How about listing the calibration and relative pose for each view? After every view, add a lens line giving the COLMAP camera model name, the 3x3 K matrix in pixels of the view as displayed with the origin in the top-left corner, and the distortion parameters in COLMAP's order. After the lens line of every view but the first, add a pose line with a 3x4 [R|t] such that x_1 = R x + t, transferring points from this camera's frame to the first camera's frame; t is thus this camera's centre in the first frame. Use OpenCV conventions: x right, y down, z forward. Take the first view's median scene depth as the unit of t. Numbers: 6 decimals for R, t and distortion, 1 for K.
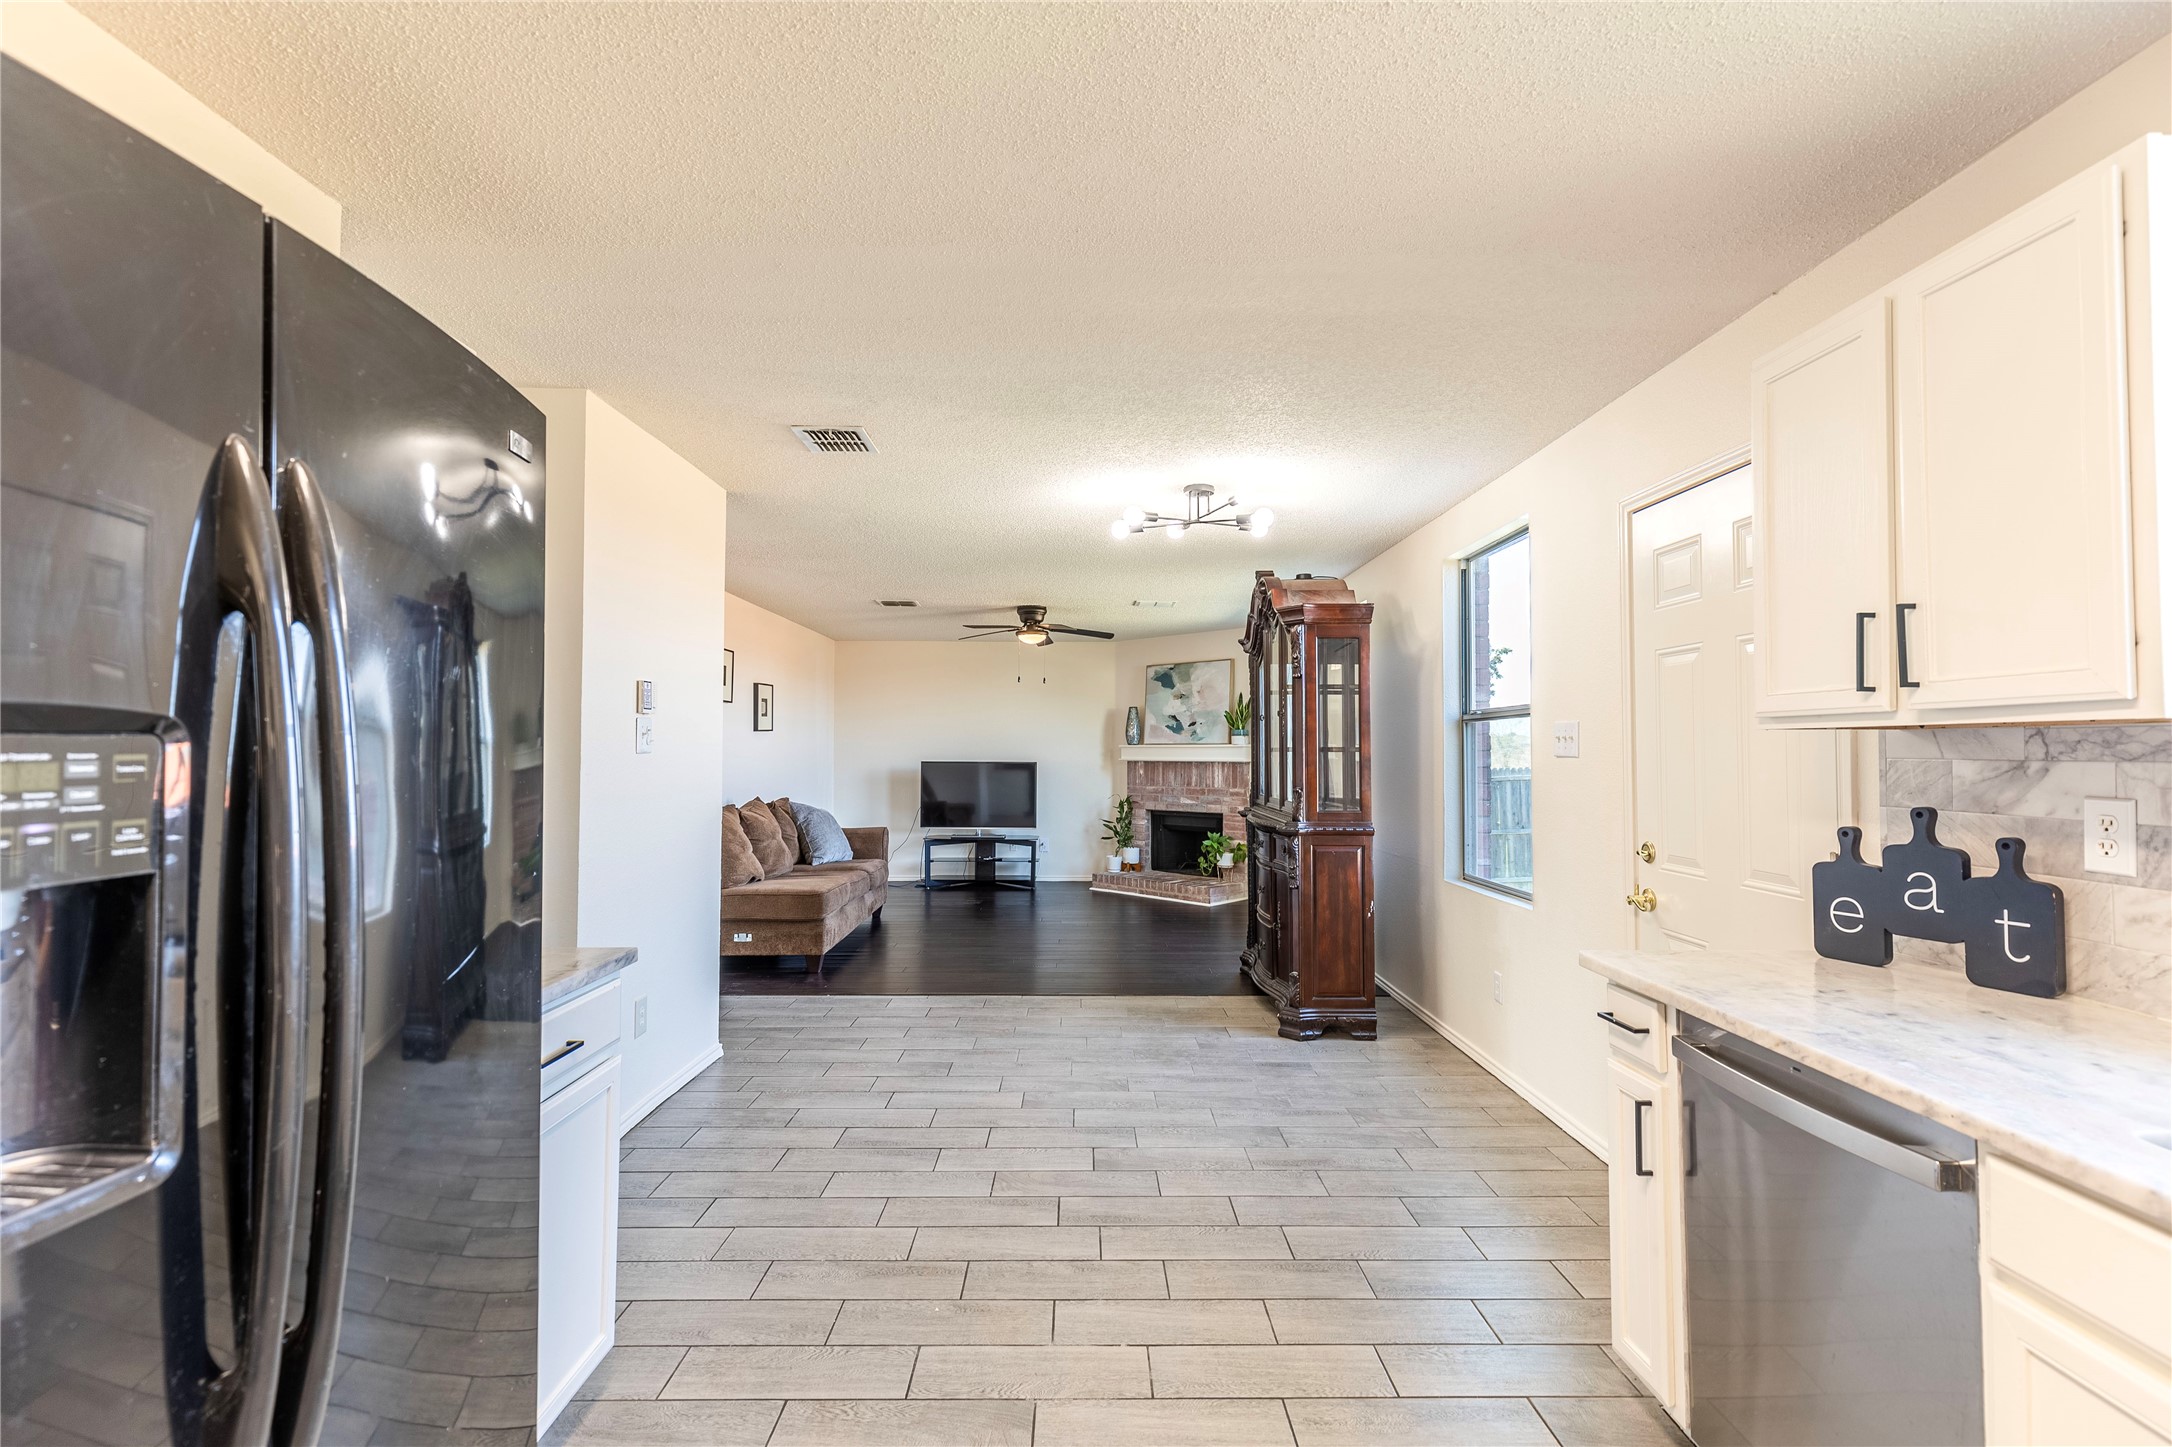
lens RADIAL K [[996.4, 0, 1086.0], [0, 996.4, 723.5], [0, 0, 1]] dist [0.014610, -0.000254]
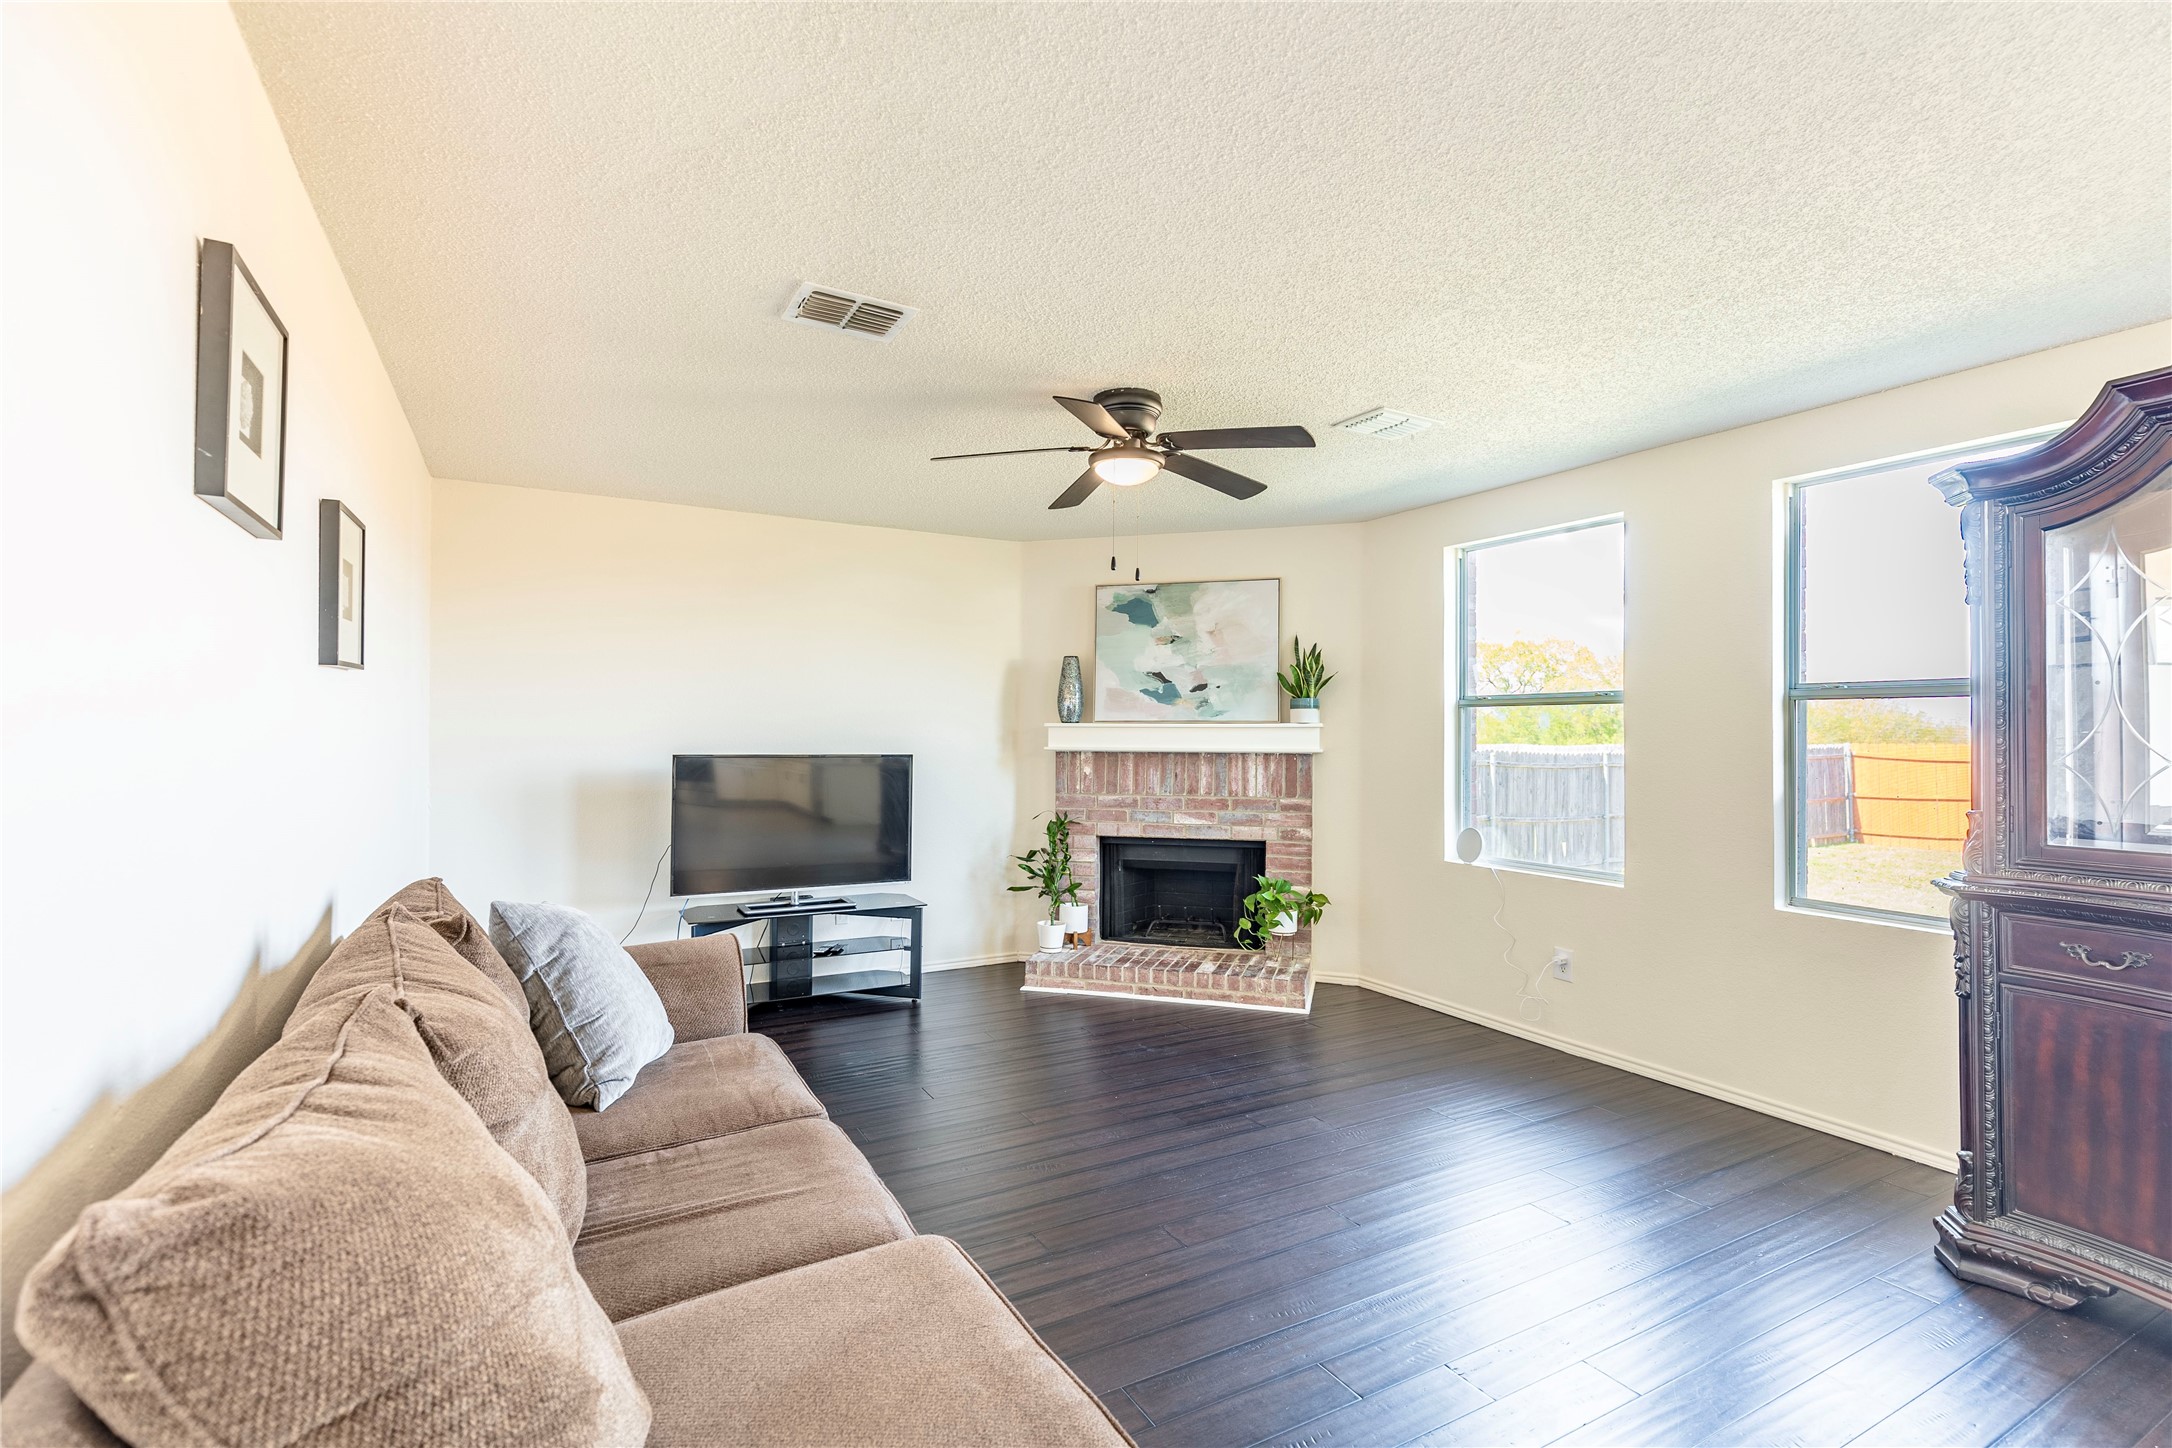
lens RADIAL K [[996.4, 0, 1086.0], [0, 996.4, 724.0], [0, 0, 1]] dist [0.014610, -0.000254]
pose [[0.875707, 0.007379, 0.482786, -0.226095], [-0.017059, 0.999732, 0.015662, 0.013469], [-0.482541, -0.021952, 0.875598, 0.511405]]
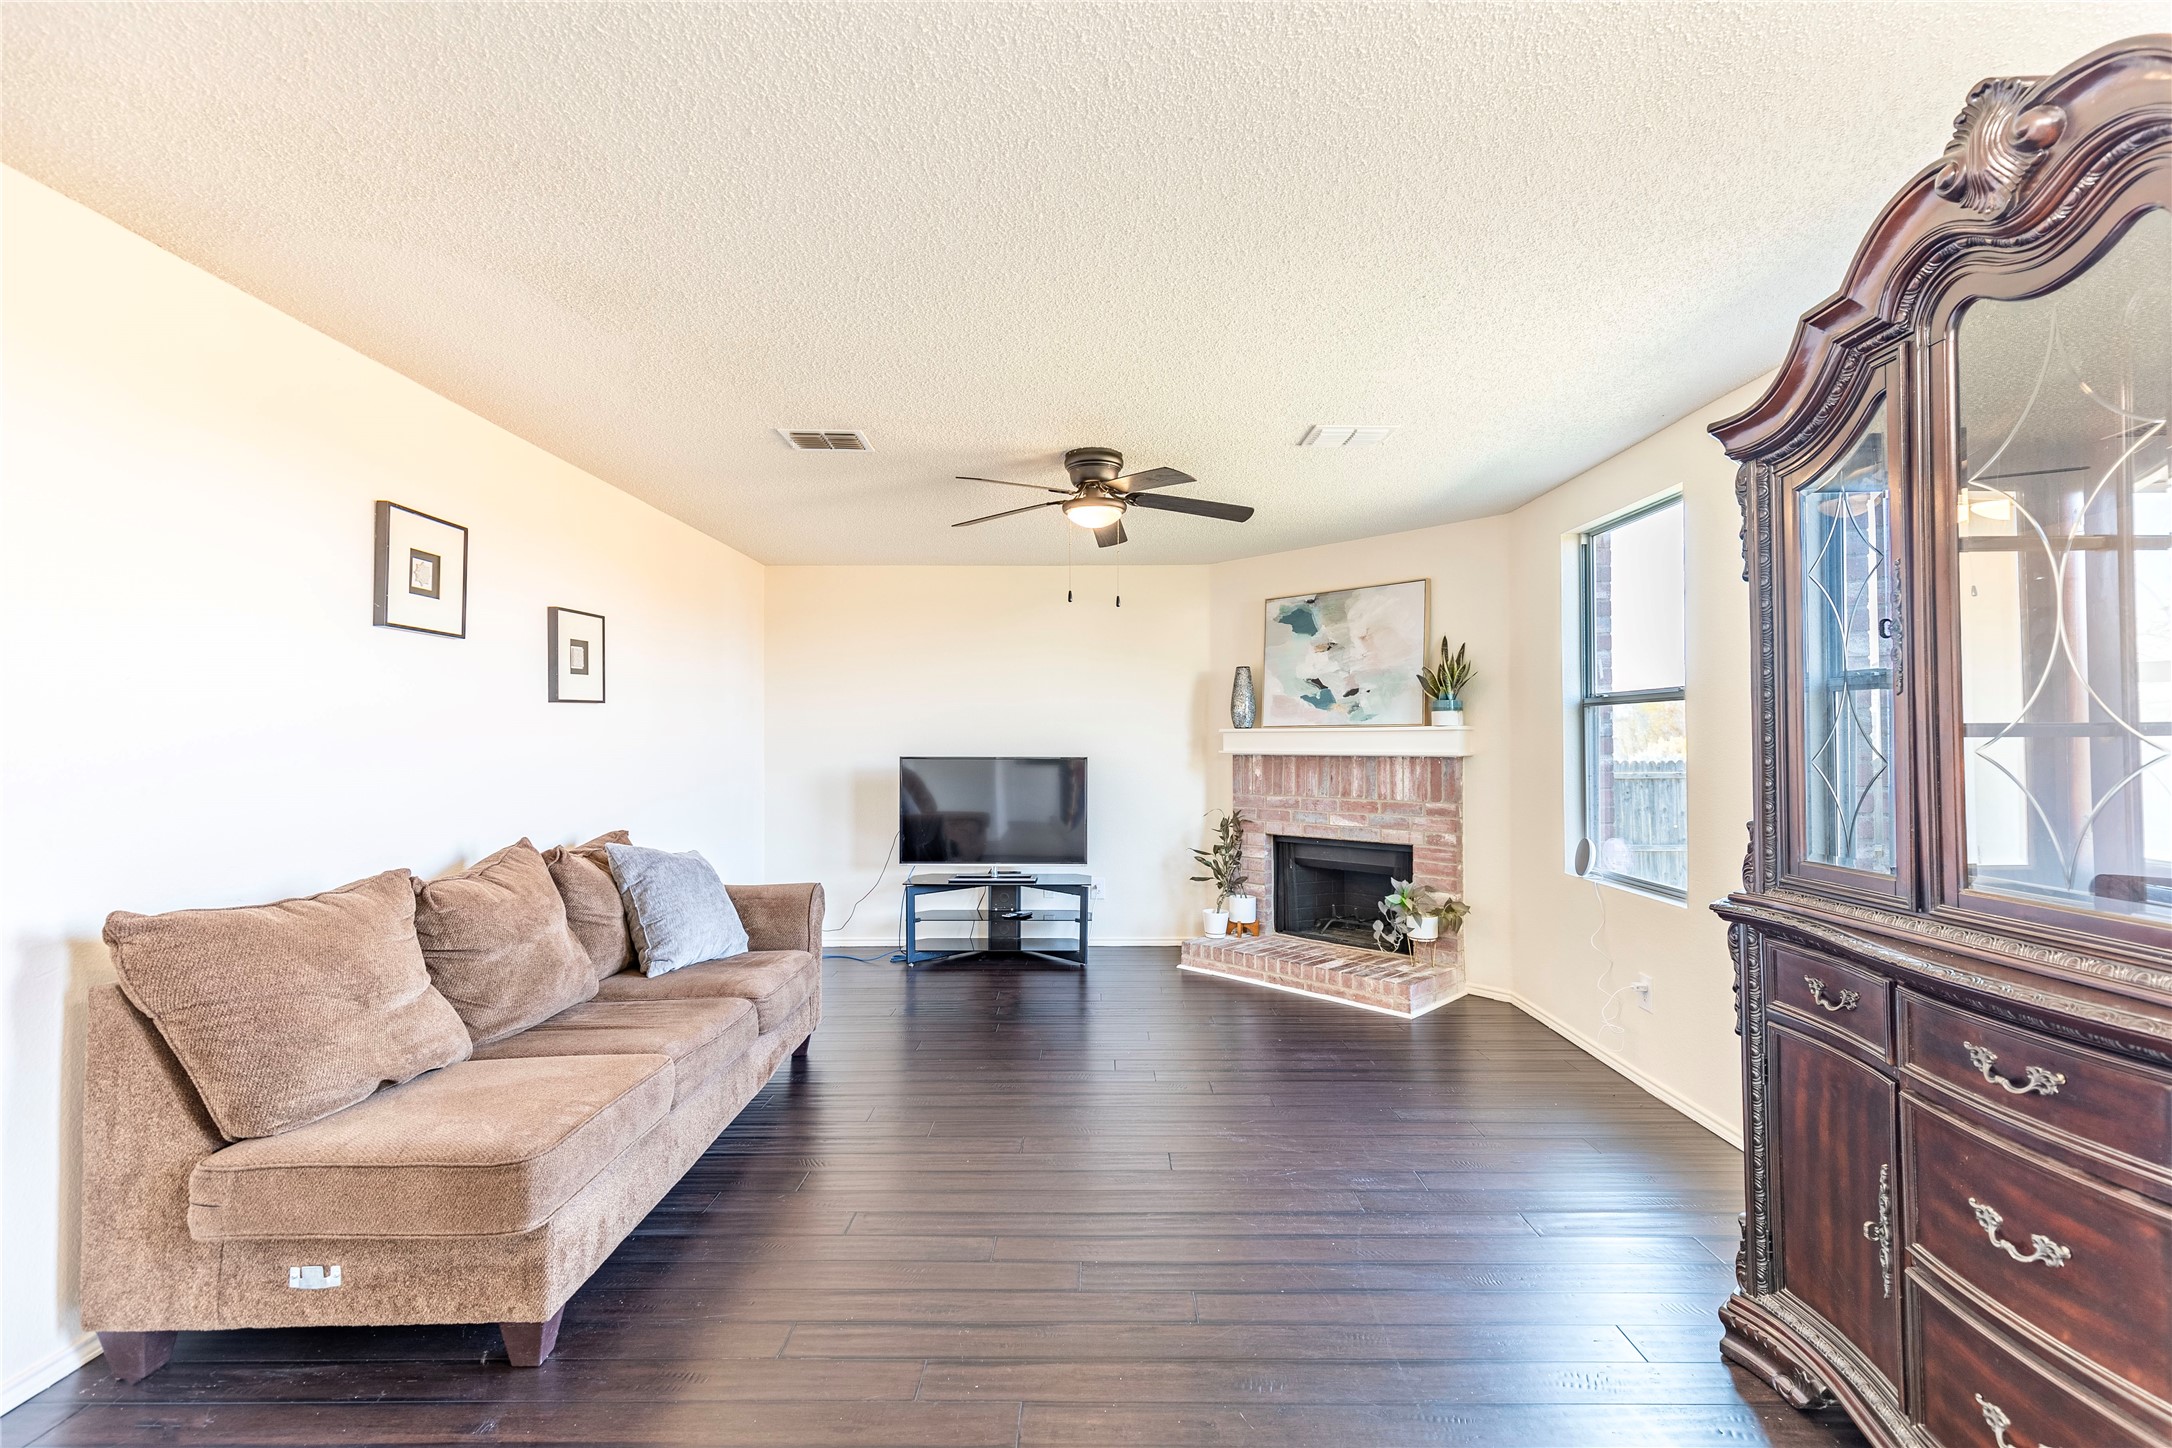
lens RADIAL K [[975.2, 0, 1086.0], [0, 975.2, 724.0], [0, 0, 1]] dist [0.000841, -0.000495]
pose [[0.999853, -0.004817, -0.016465, -0.040970], [0.005018, 0.999913, 0.012191, 0.011252], [0.016405, -0.012272, 0.999790, 0.407461]]
